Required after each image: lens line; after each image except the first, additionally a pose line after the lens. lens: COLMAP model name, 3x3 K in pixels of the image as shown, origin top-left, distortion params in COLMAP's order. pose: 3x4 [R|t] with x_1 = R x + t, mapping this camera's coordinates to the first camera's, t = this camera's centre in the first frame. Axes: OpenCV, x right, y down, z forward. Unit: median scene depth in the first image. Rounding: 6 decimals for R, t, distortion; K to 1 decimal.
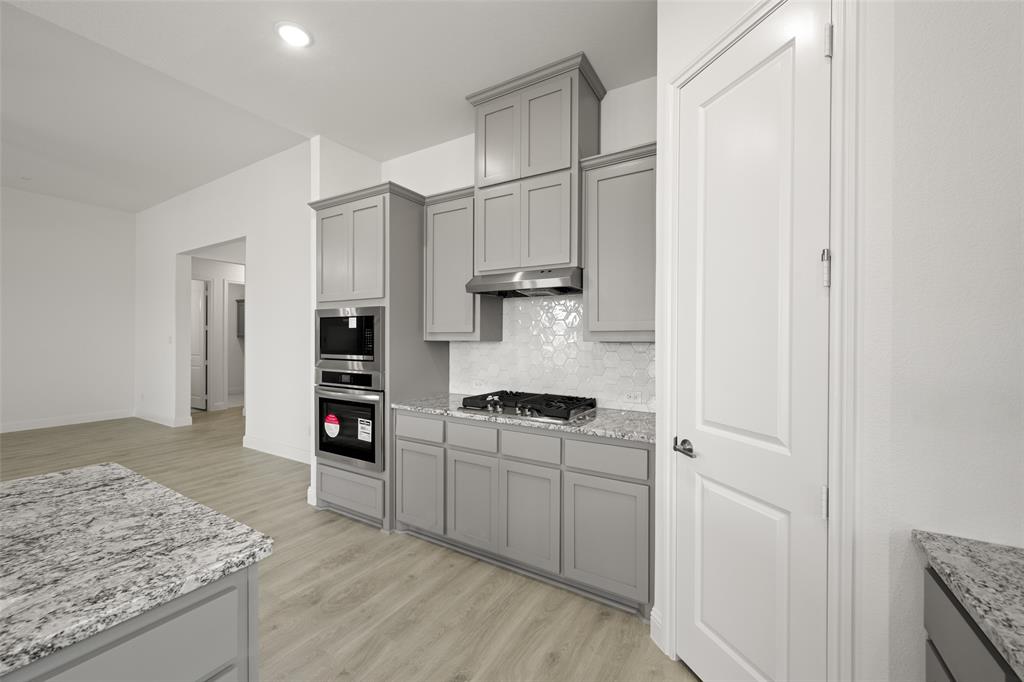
lens RADIAL K [[401.5, 0, 514.5], [0, 401.5, 341.1], [0, 0, 1]] dist [0.001661, -0.000078]
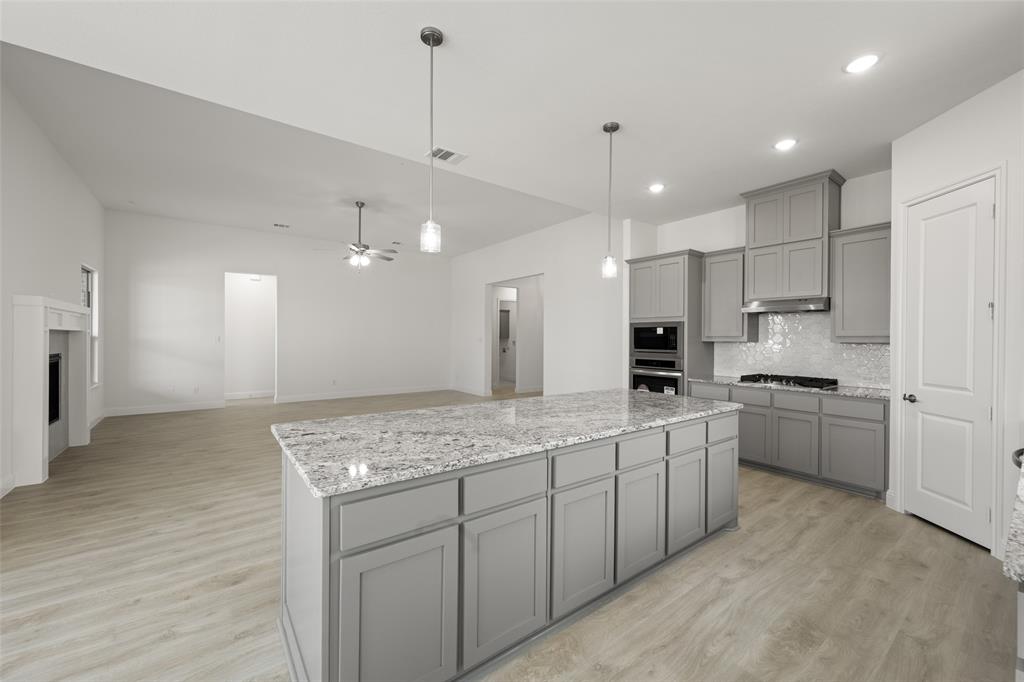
lens RADIAL K [[401.5, 0, 514.1], [0, 401.5, 340.5], [0, 0, 1]] dist [0.001661, -0.000078]
pose [[0.927202, 0.003214, -0.374549, -0.356542], [-0.004037, 0.999991, -0.001413, 0.001061], [0.374541, 0.002823, 0.927206, -0.864874]]
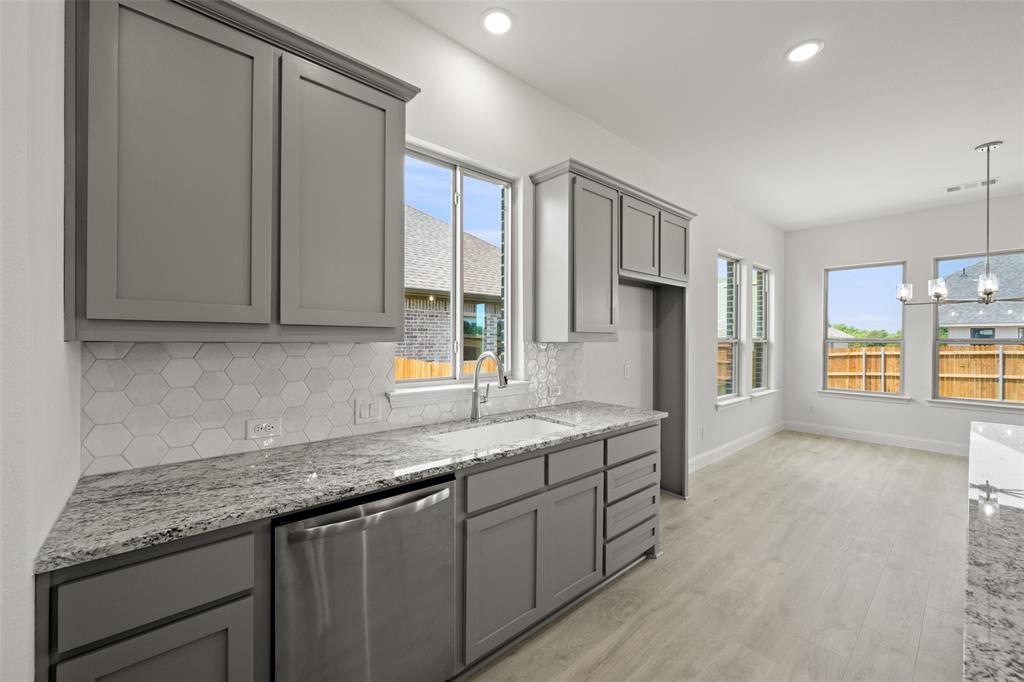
lens RADIAL K [[401.5, 0, 512.5], [0, 401.5, 338.0], [0, 0, 1]] dist [0.001661, -0.000078]
pose [[-0.950435, -0.008537, 0.310805, -0.076124], [-0.008063, 0.999964, 0.002808, -0.002665], [-0.310818, 0.000163, -0.950470, 0.520956]]
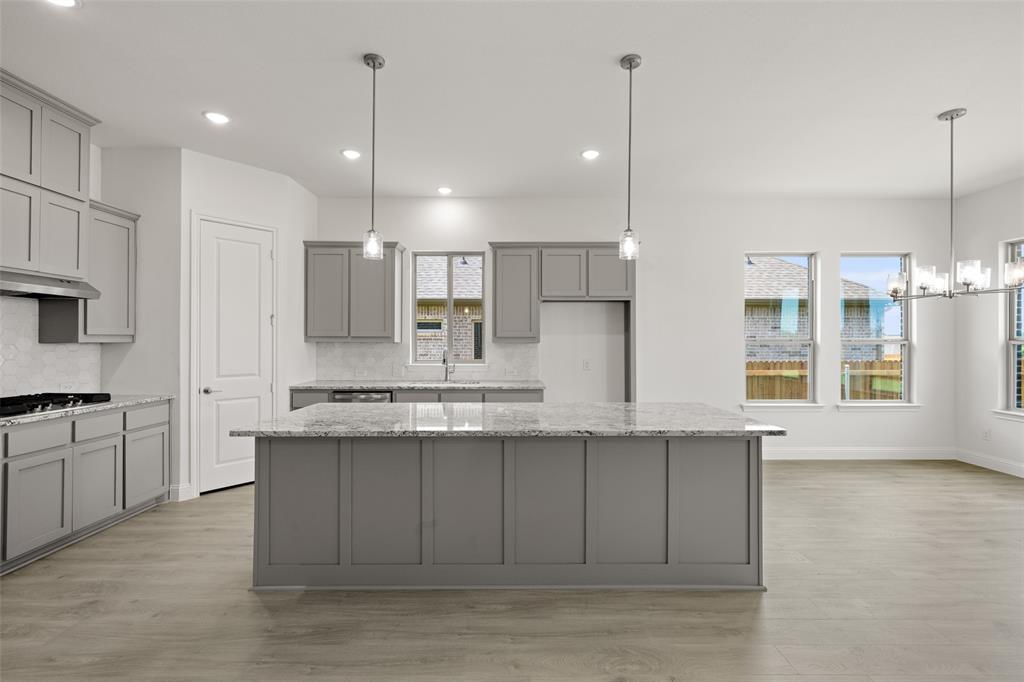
lens RADIAL K [[464.0, 0, 514.3], [0, 464.0, 337.3], [0, 0, 1]] dist [0.000785, 0.000504]
pose [[-0.514485, 0.000634, 0.857499, -1.516100], [-0.000559, 0.999999, -0.001075, -0.012025], [-0.857499, -0.001033, -0.514485, 0.515719]]
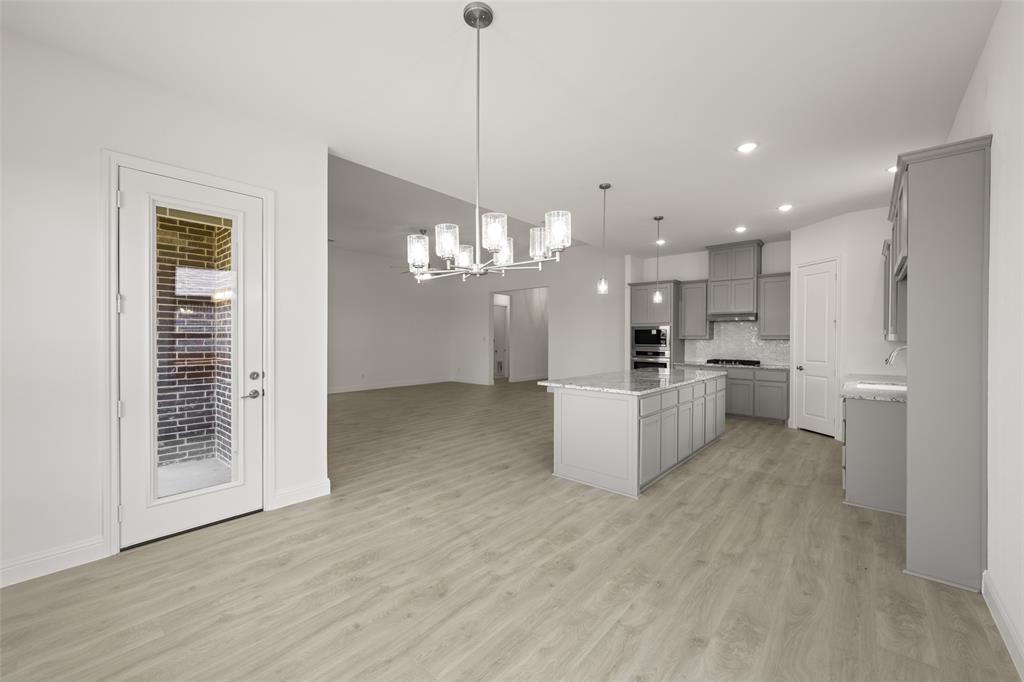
lens RADIAL K [[401.5, 0, 513.3], [0, 401.5, 341.5], [0, 0, 1]] dist [0.001661, -0.000078]
pose [[0.982938, -0.000317, -0.183935, -0.862405], [0.001295, 0.999986, 0.005197, 0.001358], [0.183930, -0.005347, 0.982925, -1.800015]]
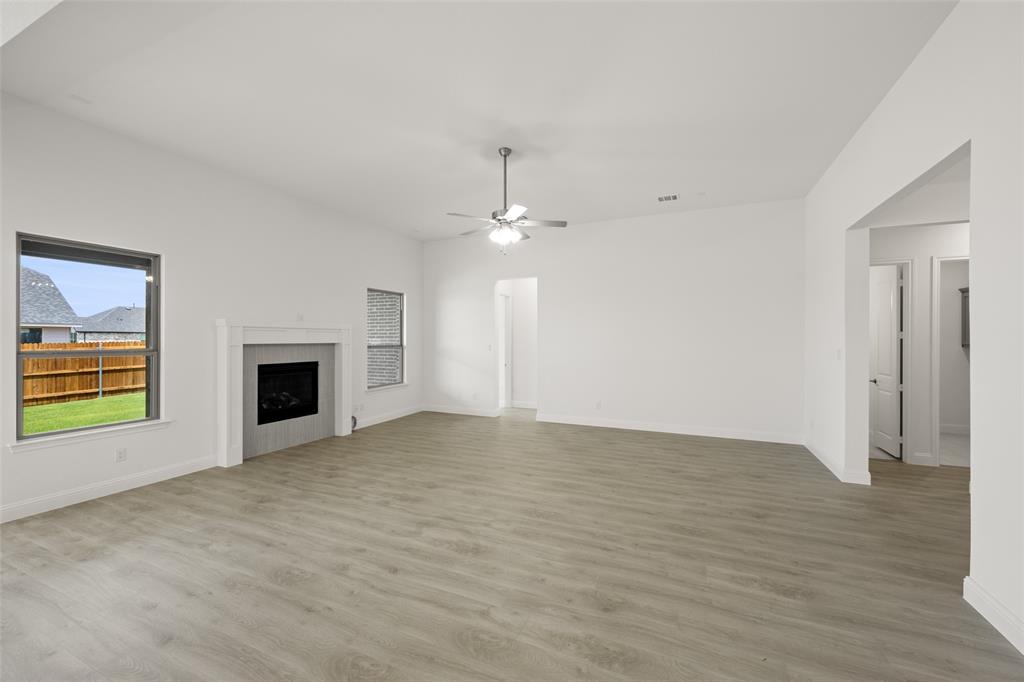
lens RADIAL K [[401.5, 0, 514.3], [0, 401.5, 338.0], [0, 0, 1]] dist [0.001661, -0.000078]
pose [[0.119817, -0.006863, -0.992772, -0.506505], [-0.006047, 0.999953, -0.007643, -0.053563], [0.992778, 0.006919, 0.119770, 0.788735]]
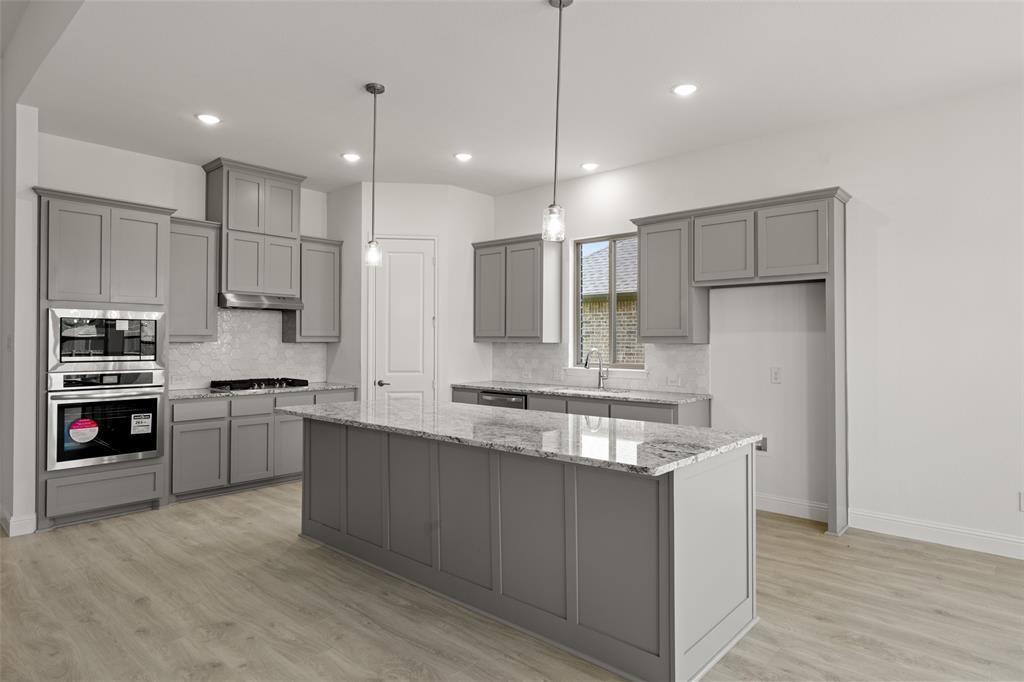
lens RADIAL K [[587.3, 0, 514.1], [0, 587.3, 338.7], [0, 0, 1]] dist [-0.000435, -0.002267]
pose [[0.188495, -0.000012, 0.982074, -1.808299], [0.002149, 0.999998, -0.000400, -0.008004], [-0.982072, 0.002186, 0.188495, -0.310364]]
